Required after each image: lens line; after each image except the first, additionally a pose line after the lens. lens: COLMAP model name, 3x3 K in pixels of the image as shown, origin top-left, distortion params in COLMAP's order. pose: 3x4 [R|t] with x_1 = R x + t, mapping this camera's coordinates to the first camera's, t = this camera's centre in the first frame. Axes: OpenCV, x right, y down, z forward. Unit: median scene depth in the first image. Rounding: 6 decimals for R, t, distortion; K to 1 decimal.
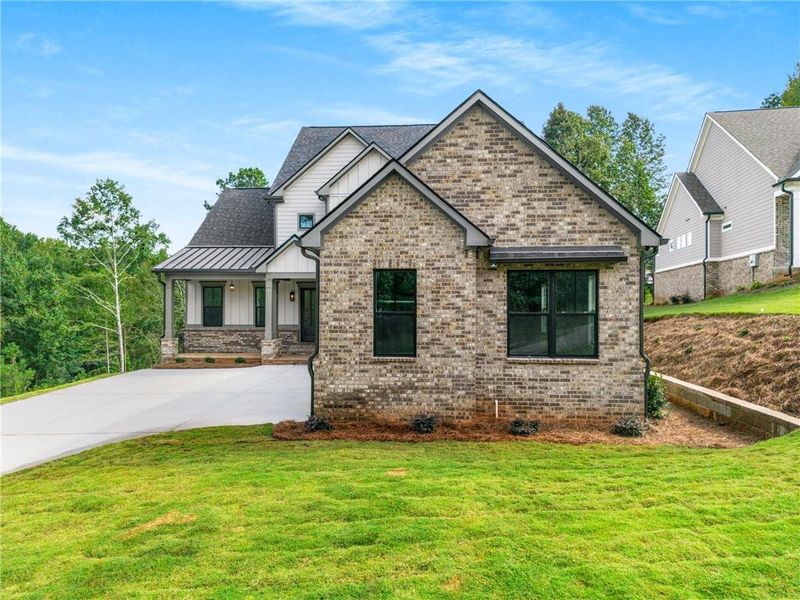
lens RADIAL K [[537.7, 0, 394.0], [0, 537.7, 300.8], [0, 0, 1]] dist [0.037929, -0.051251]
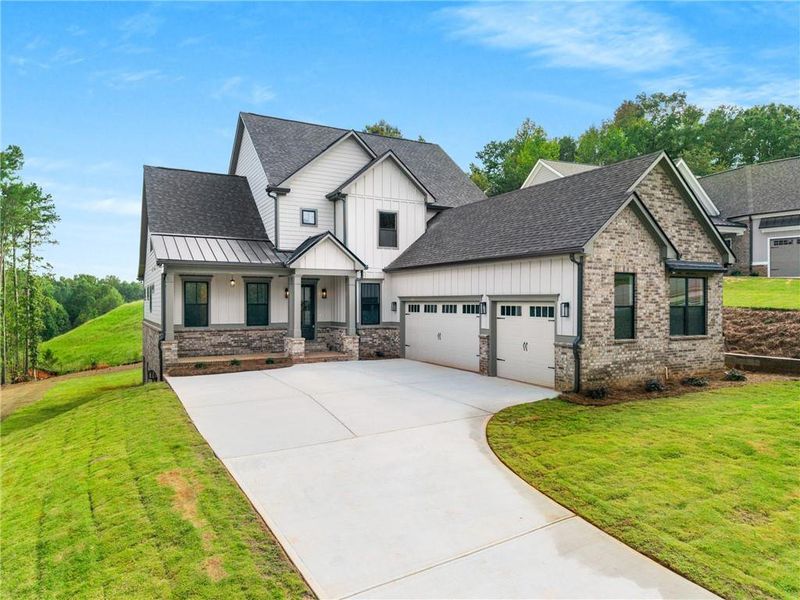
lens RADIAL K [[537.7, 0, 397.5], [0, 537.7, 299.5], [0, 0, 1]] dist [0.037929, -0.051251]
pose [[0.835427, 0.002738, 0.549595, -1.203745], [-0.001705, 0.999996, -0.002391, 0.010623], [-0.549599, 0.001060, 0.835428, 0.188027]]
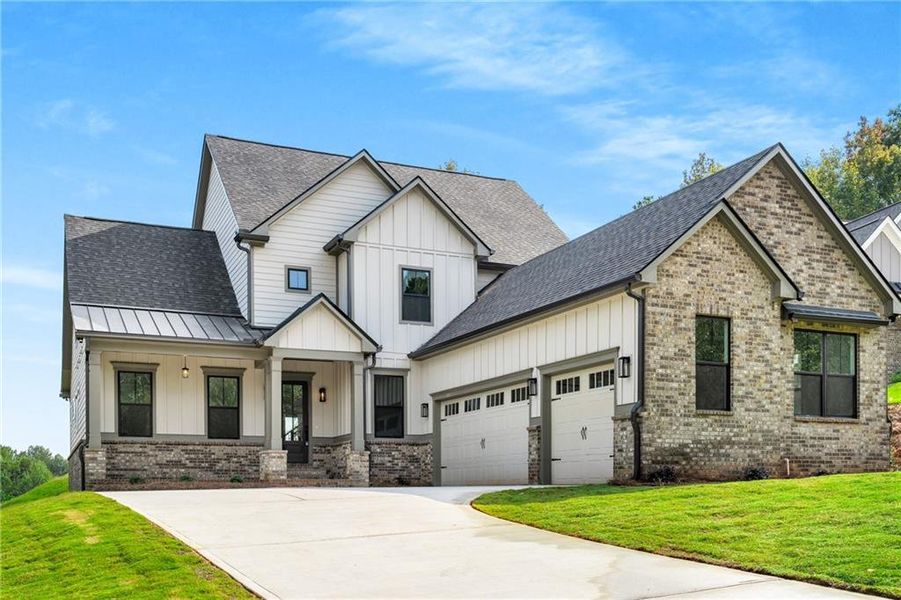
lens RADIAL K [[935.1, 0, 442.4], [0, 935.1, 492.6], [0, 0, 1]] dist [-0.007047, 0.000000]
pose [[0.875650, -0.001989, 0.482943, -1.194868], [0.002676, 0.999996, -0.000733, 0.247544], [-0.482939, 0.001934, 0.875652, -0.196524]]
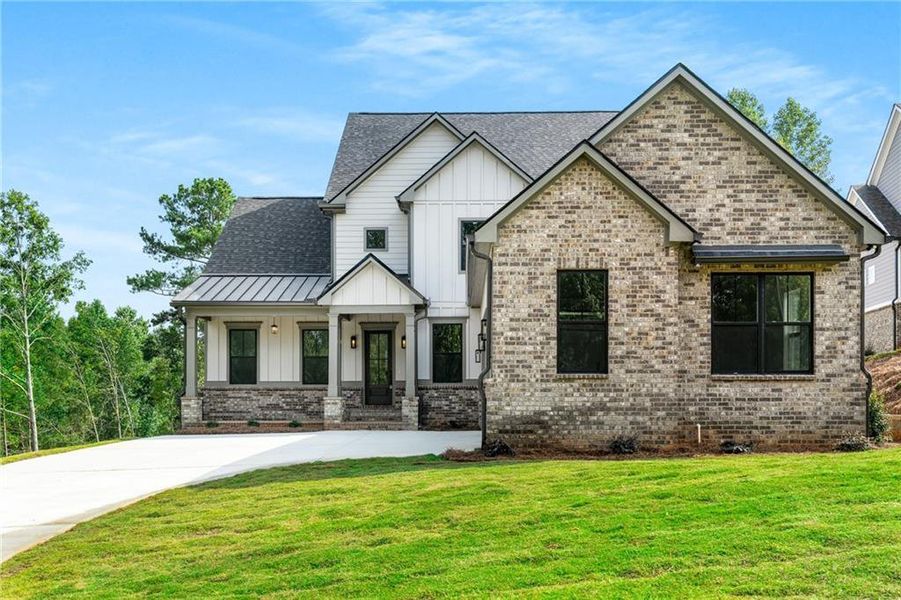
lens RADIAL K [[845.9, 0, 439.2], [0, 845.9, 394.1], [0, 0, 1]] dist [-0.010998, 0.000000]
pose [[0.998507, -0.000278, 0.054627, -0.297402], [0.000414, 0.999997, -0.002479, 0.140625], [-0.054626, 0.002498, 0.998504, -0.322834]]
